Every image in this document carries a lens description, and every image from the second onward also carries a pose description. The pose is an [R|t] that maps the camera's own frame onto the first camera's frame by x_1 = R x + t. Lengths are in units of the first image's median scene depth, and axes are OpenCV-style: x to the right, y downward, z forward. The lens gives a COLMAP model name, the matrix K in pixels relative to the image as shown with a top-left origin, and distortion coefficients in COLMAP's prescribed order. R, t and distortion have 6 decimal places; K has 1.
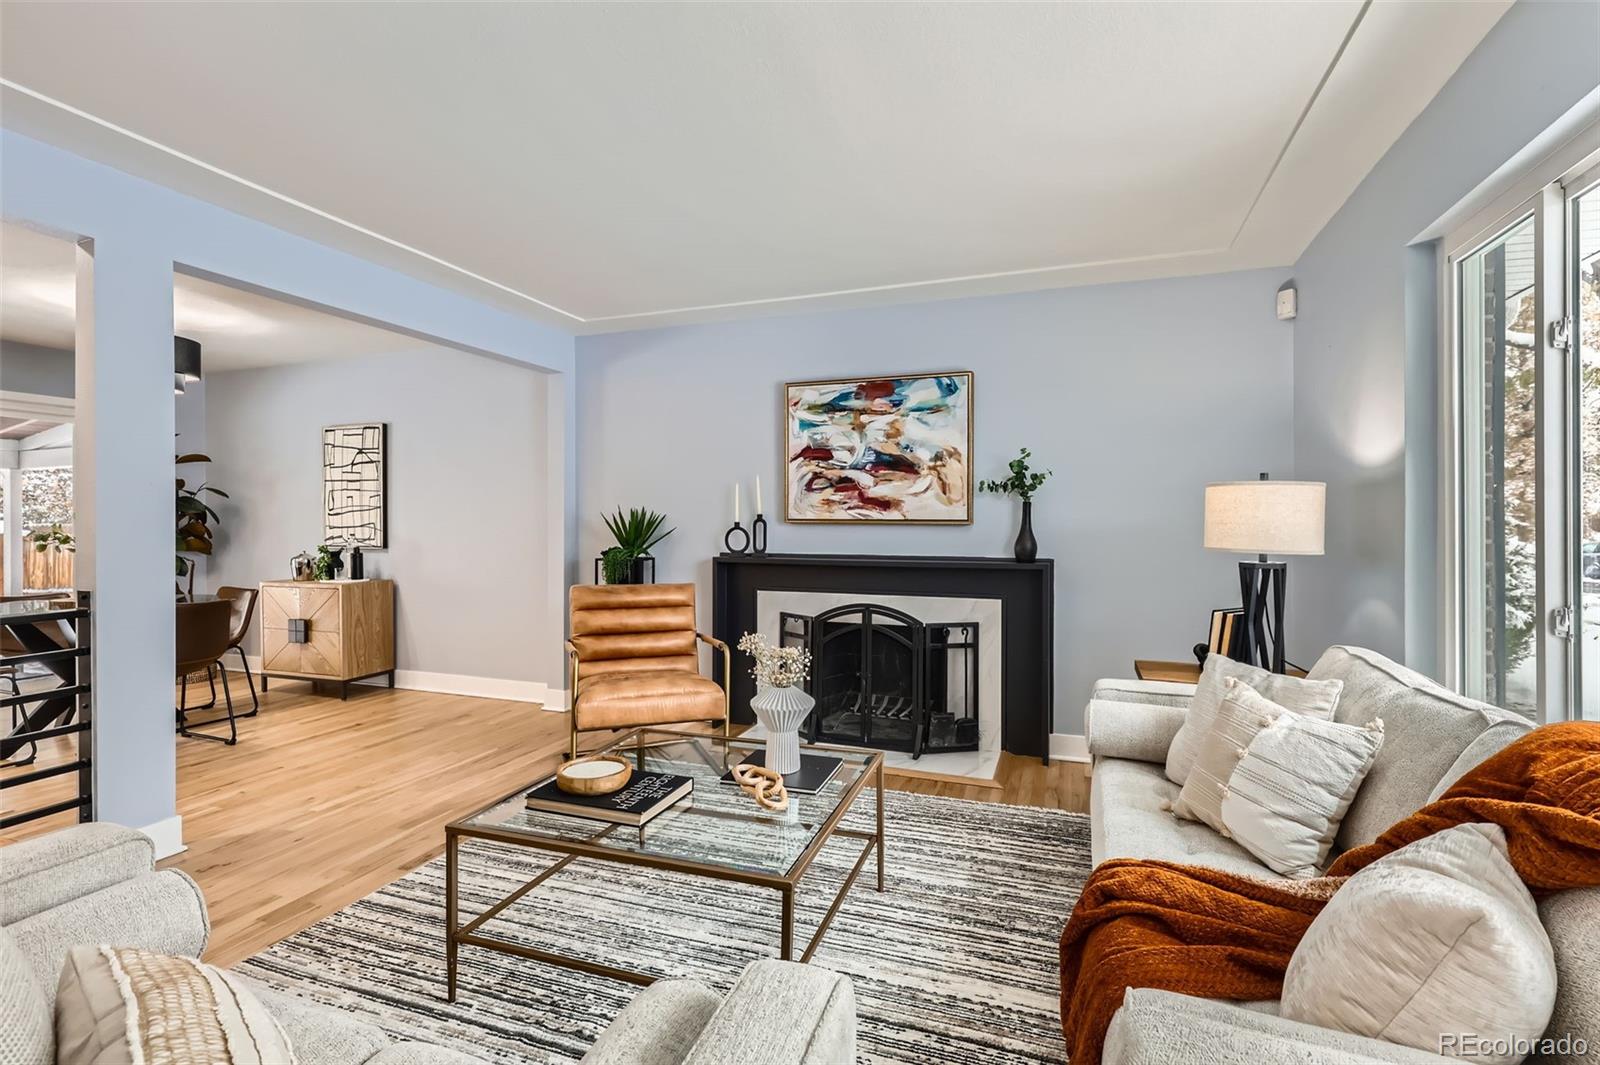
lens RADIAL K [[731.5, 0, 798.9], [0, 731.5, 517.7], [0, 0, 1]] dist [-0.024572, -0.000403]
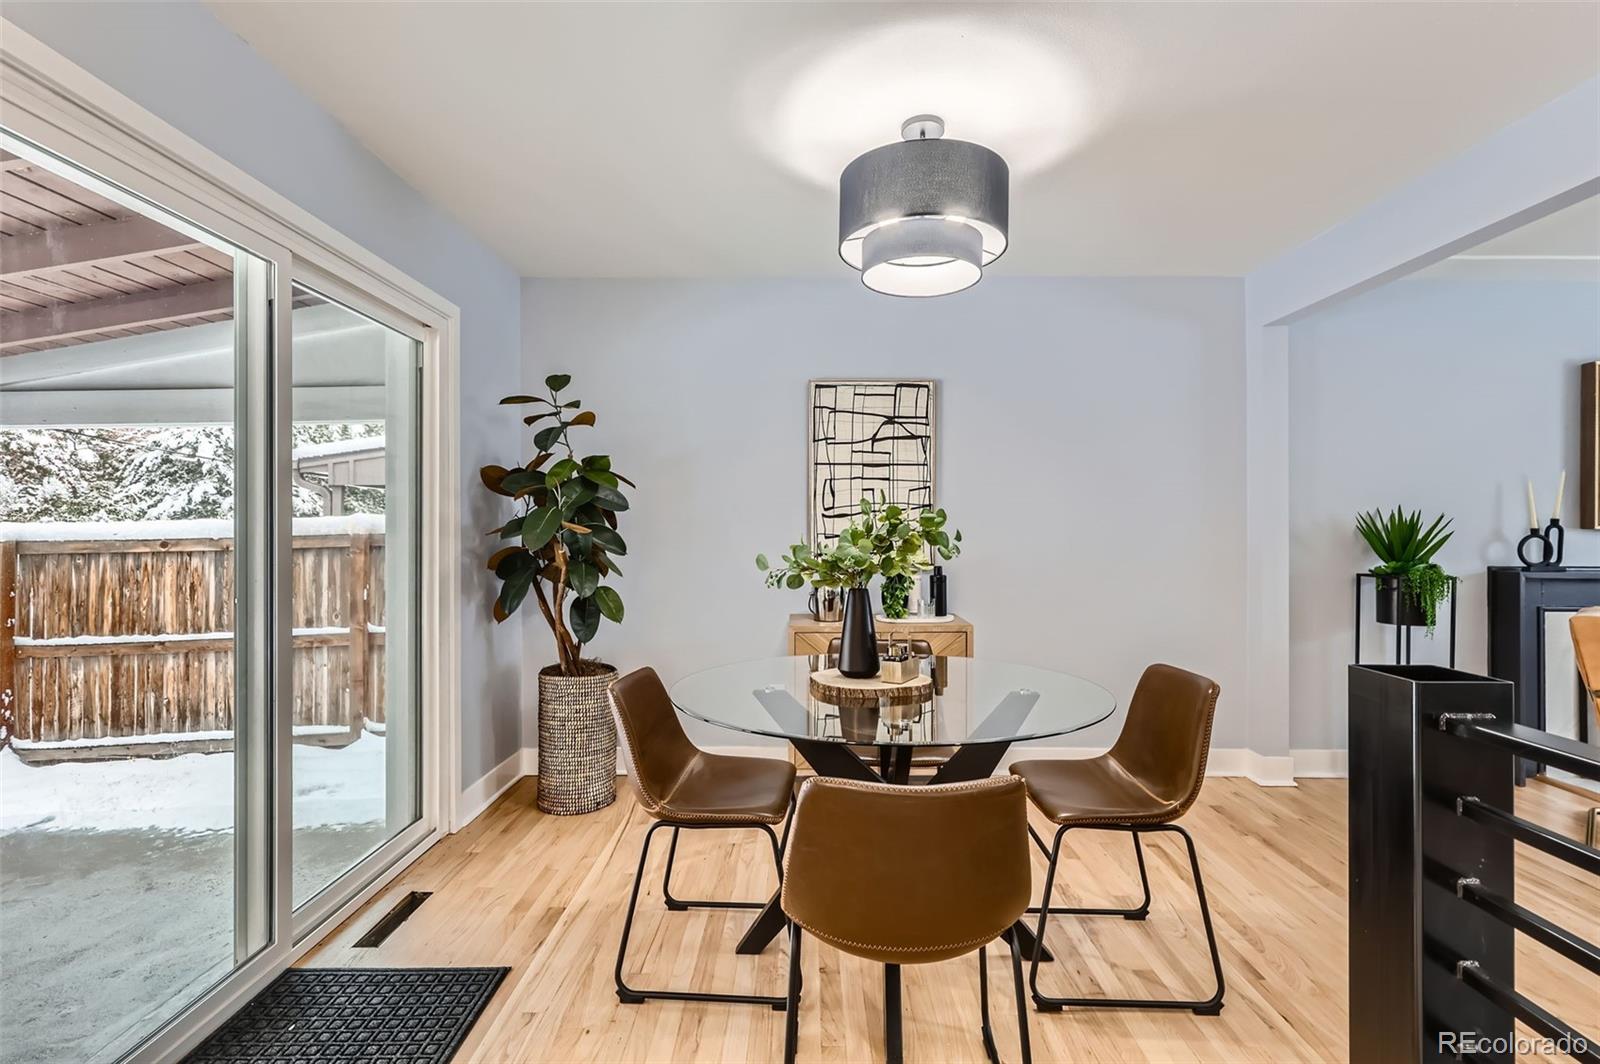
lens RADIAL K [[733.5, 0, 800.0], [0, 733.5, 532.0], [0, 0, 1]] dist [0.013762, -0.000701]
pose [[0.946619, 0.001454, 0.322351, -0.901831], [-0.001546, 0.999999, 0.000031, 0.009788], [-0.322350, -0.000527, 0.946620, 0.398035]]
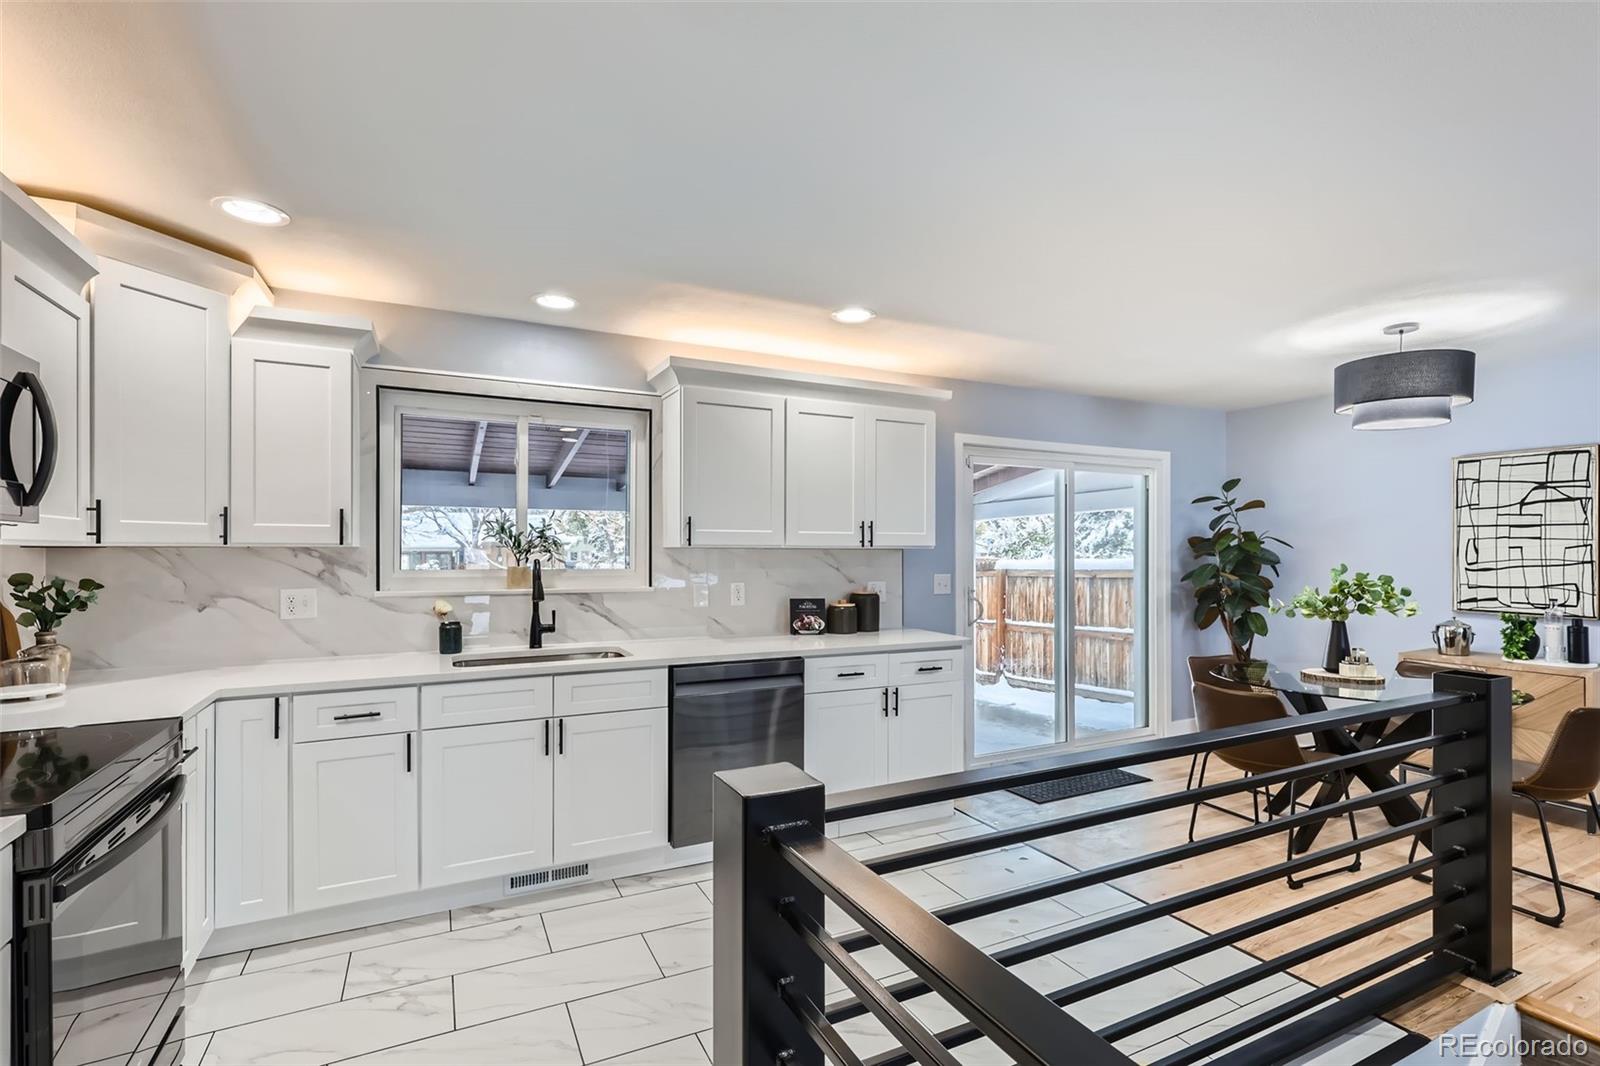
lens RADIAL K [[732.0, 0, 803.6], [0, 732.0, 548.1], [0, 0, 1]] dist [-0.000608, -0.000598]
pose [[0.719541, 0.001373, -0.694449, -0.632089], [-0.006025, 0.999973, -0.004265, -0.020530], [0.694424, 0.007253, 0.719529, -0.056247]]
